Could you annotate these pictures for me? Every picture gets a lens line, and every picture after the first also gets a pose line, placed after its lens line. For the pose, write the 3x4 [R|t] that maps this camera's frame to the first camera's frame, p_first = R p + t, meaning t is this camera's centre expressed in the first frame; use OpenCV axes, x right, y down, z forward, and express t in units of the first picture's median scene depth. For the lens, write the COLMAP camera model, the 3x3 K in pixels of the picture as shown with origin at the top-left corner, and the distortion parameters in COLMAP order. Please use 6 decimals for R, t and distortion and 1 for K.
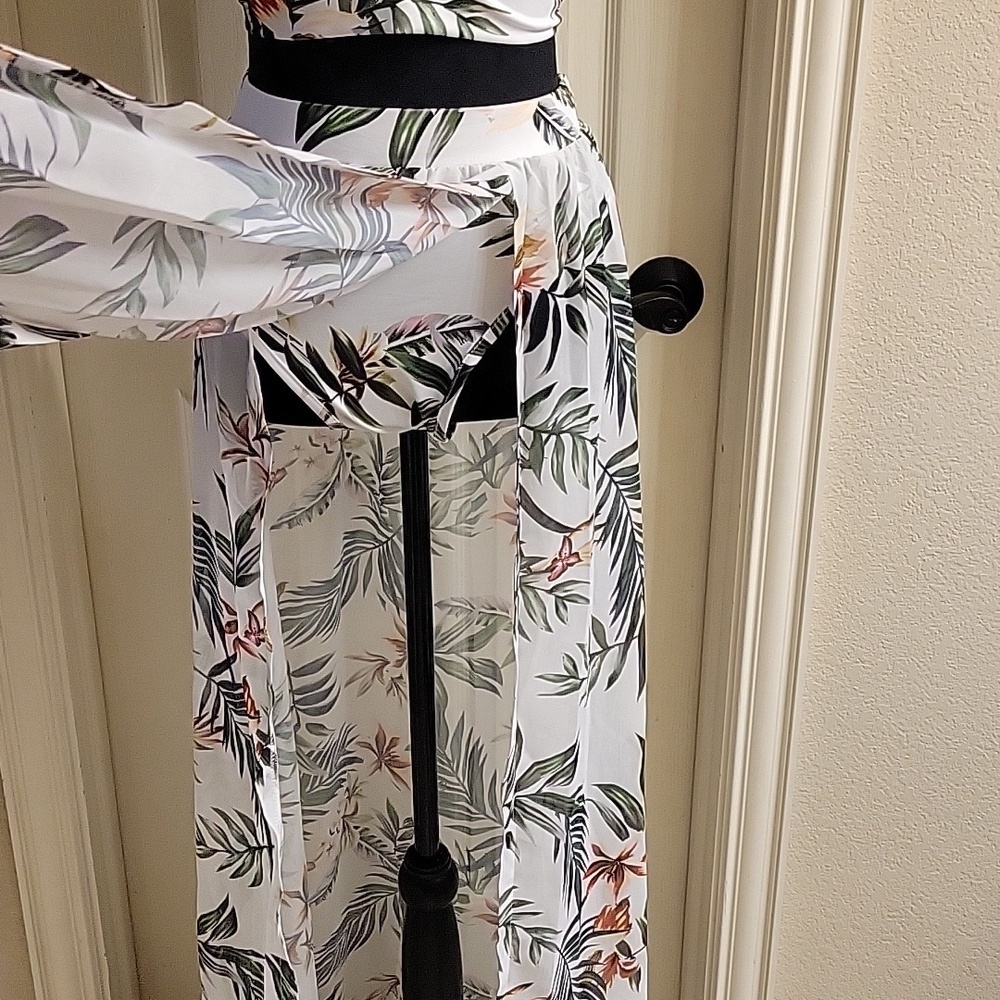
lens RADIAL K [[1695.5, 0, 496.0], [0, 1695.5, 498.5], [0, 0, 1]] dist [0.034159, 0.000000]
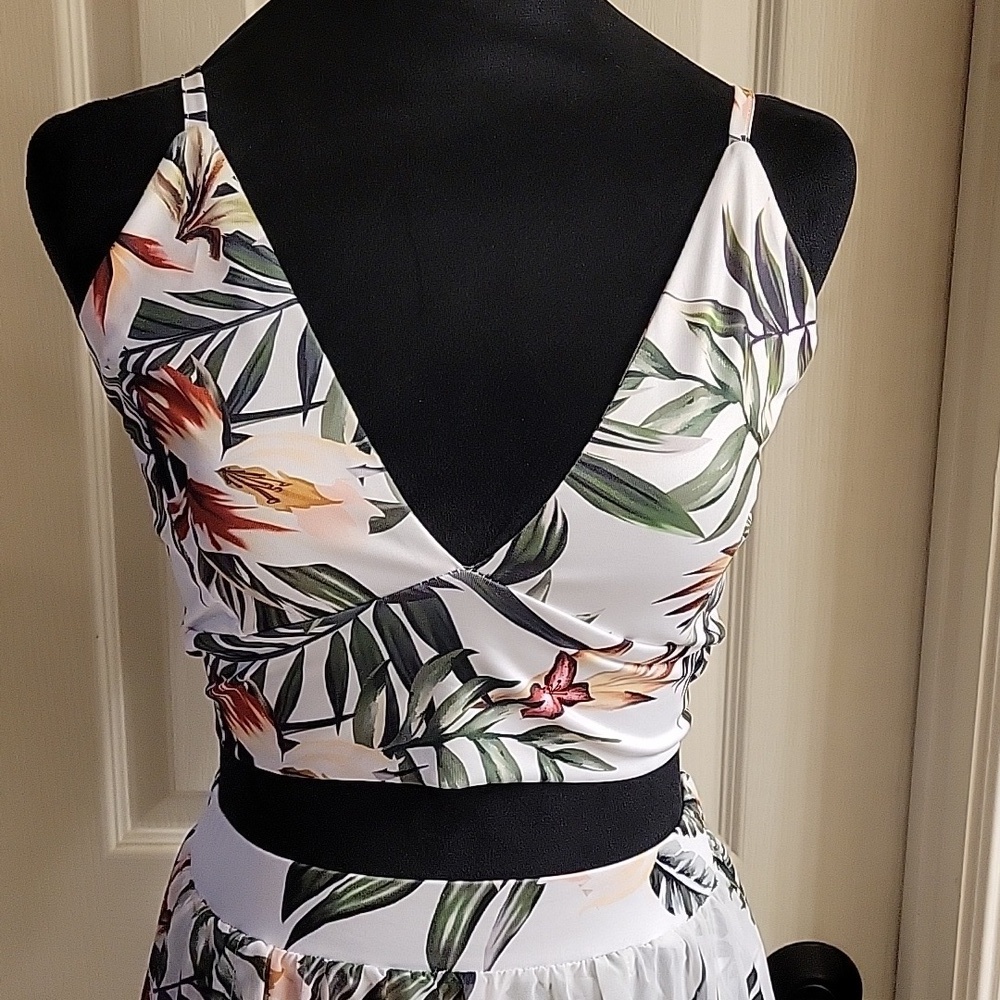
lens RADIAL K [[1695.5, 0, 463.9], [0, 1695.5, 488.7], [0, 0, 1]] dist [0.034159, 0.000000]
pose [[0.999199, 0.012731, -0.037934, -0.021459], [-0.020198, 0.978860, -0.203531, -0.192860], [0.034541, 0.204135, 0.978333, 0.274298]]
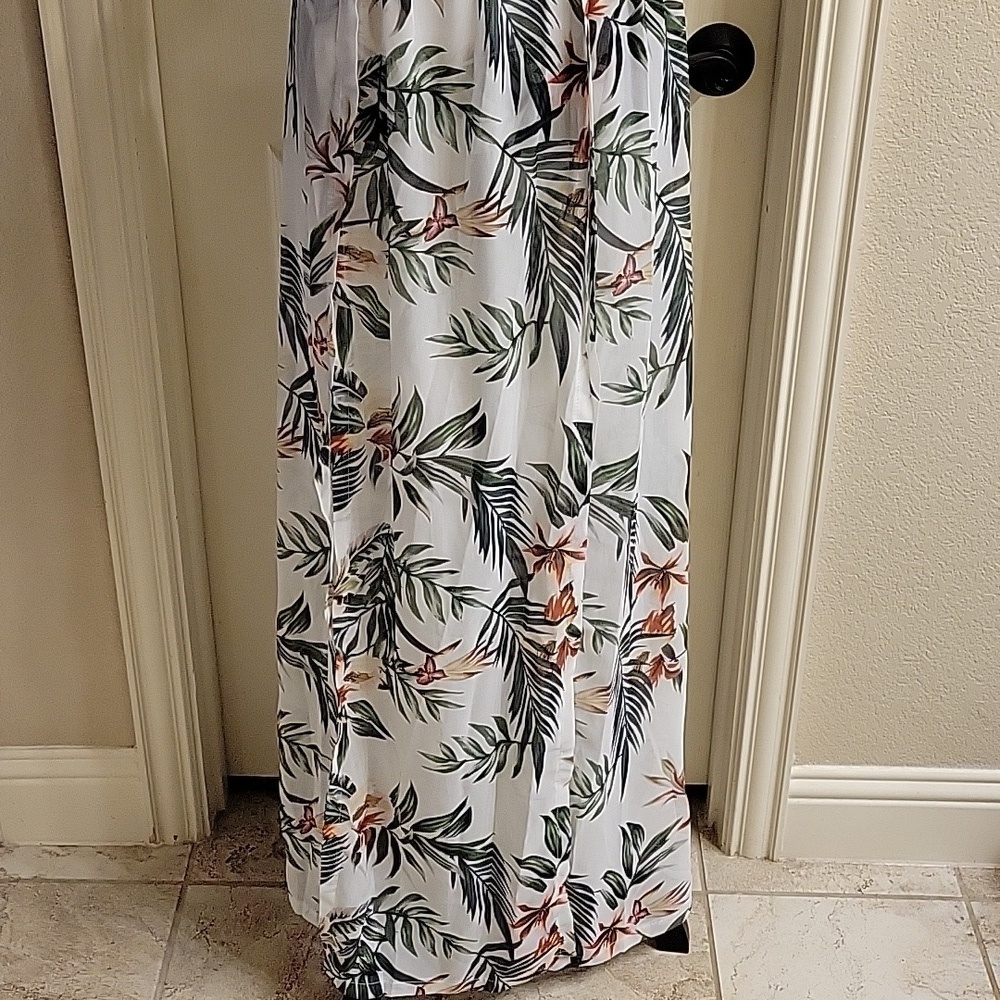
lens RADIAL K [[1695.5, 0, 495.5], [0, 1695.5, 505.2], [0, 0, 1]] dist [0.034159, 0.000000]
pose [[0.998948, 0.031328, -0.033482, 0.003576], [-0.029147, 0.997539, 0.063767, 0.105096], [0.035398, -0.062724, 0.997403, -0.104951]]
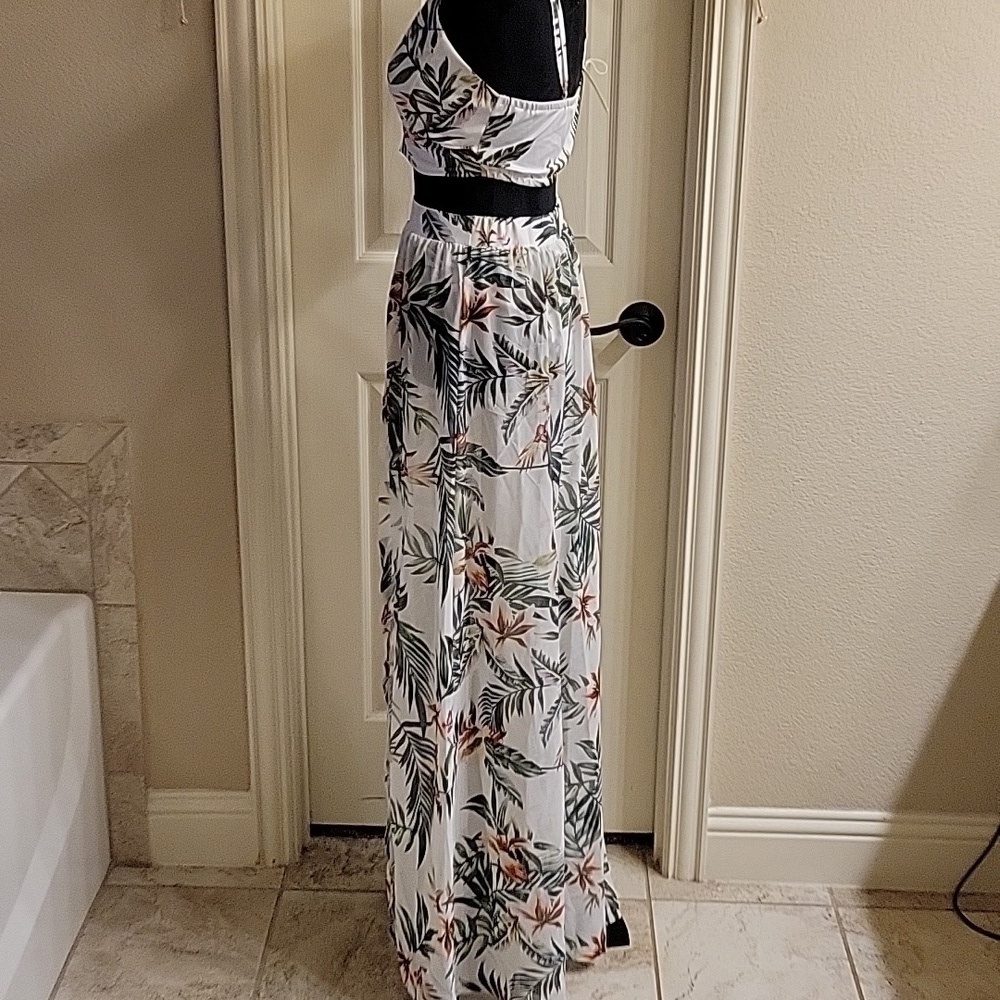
lens RADIAL K [[1695.5, 0, 484.1], [0, 1695.5, 487.7], [0, 0, 1]] dist [0.034159, 0.000000]
pose [[0.997918, 0.029932, -0.057124, 0.046483], [-0.037159, 0.990821, -0.129974, 0.298153], [0.052709, 0.131826, 0.989871, -0.752693]]
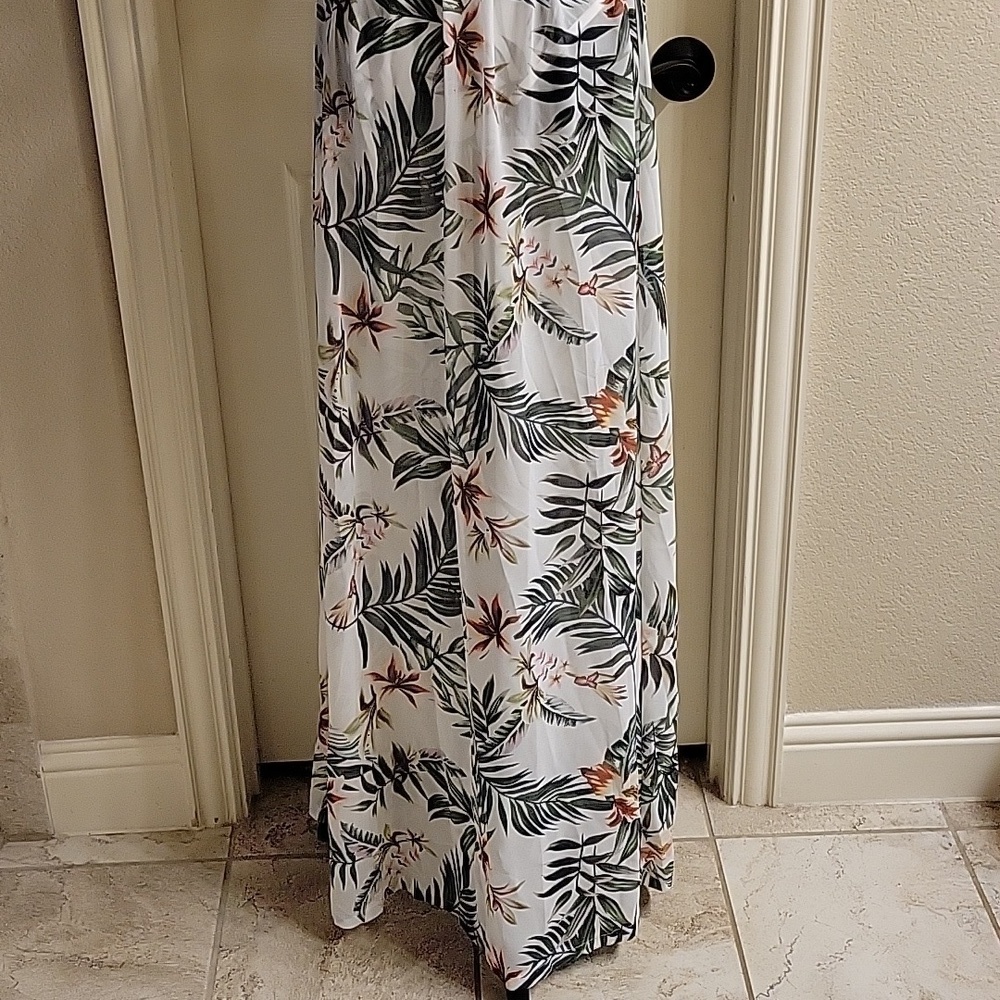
lens RADIAL K [[1695.5, 0, 492.4], [0, 1695.5, 483.1], [0, 0, 1]] dist [0.034159, 0.000000]
pose [[0.999660, -0.025874, -0.003142, -0.044062], [0.025871, 0.999665, -0.000705, 0.188304], [0.003159, 0.000624, 0.999995, -0.235634]]
